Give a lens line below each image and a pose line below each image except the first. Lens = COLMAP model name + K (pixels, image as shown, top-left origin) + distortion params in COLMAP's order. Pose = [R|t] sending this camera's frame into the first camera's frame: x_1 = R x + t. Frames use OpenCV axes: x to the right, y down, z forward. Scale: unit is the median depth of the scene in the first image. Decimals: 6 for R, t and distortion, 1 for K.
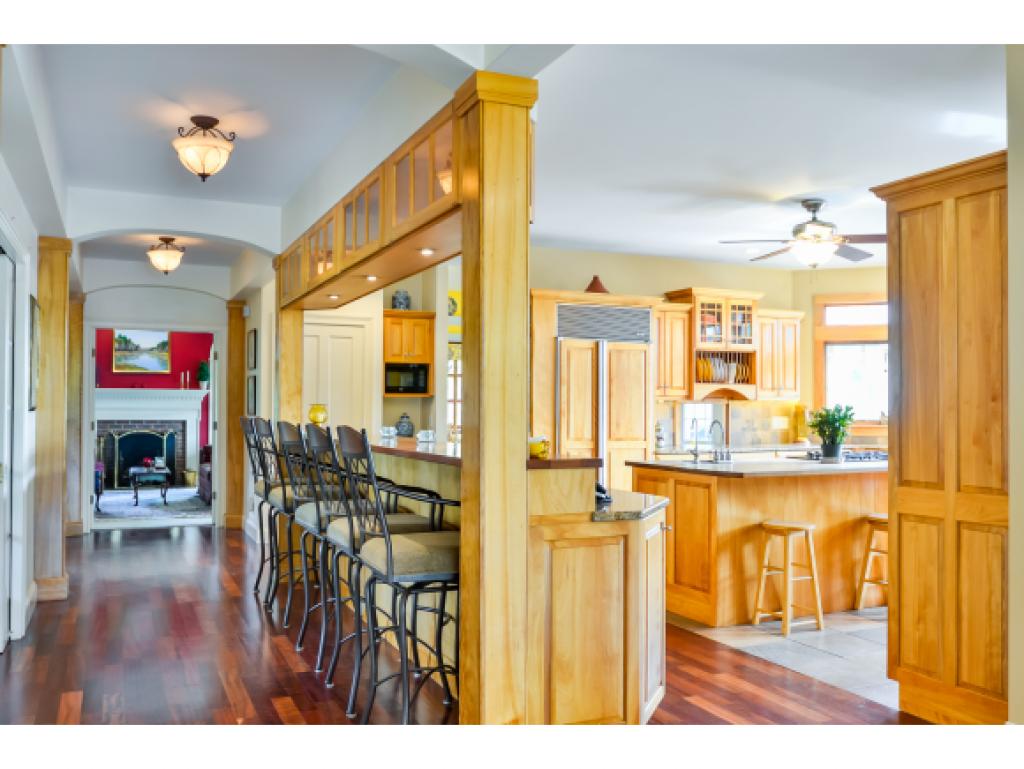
lens RADIAL K [[891.9, 0, 512.0], [0, 891.9, 384.5], [0, 0, 1]] dist [-0.008880, -0.002014]
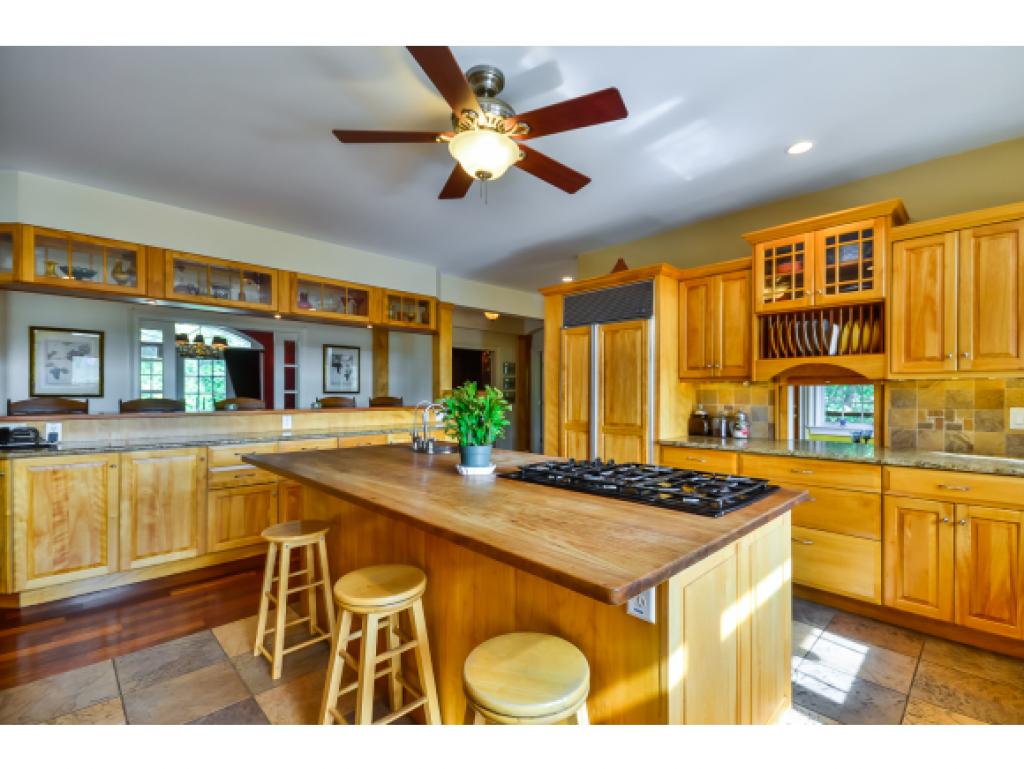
lens RADIAL K [[471.4, 0, 513.2], [0, 471.4, 397.2], [0, 0, 1]] dist [0.027530, -0.010864]
pose [[0.347010, 0.005069, -0.937848, 0.501518], [0.020626, 0.999702, 0.013035, 0.021063], [0.937635, -0.023868, 0.346802, 0.651236]]
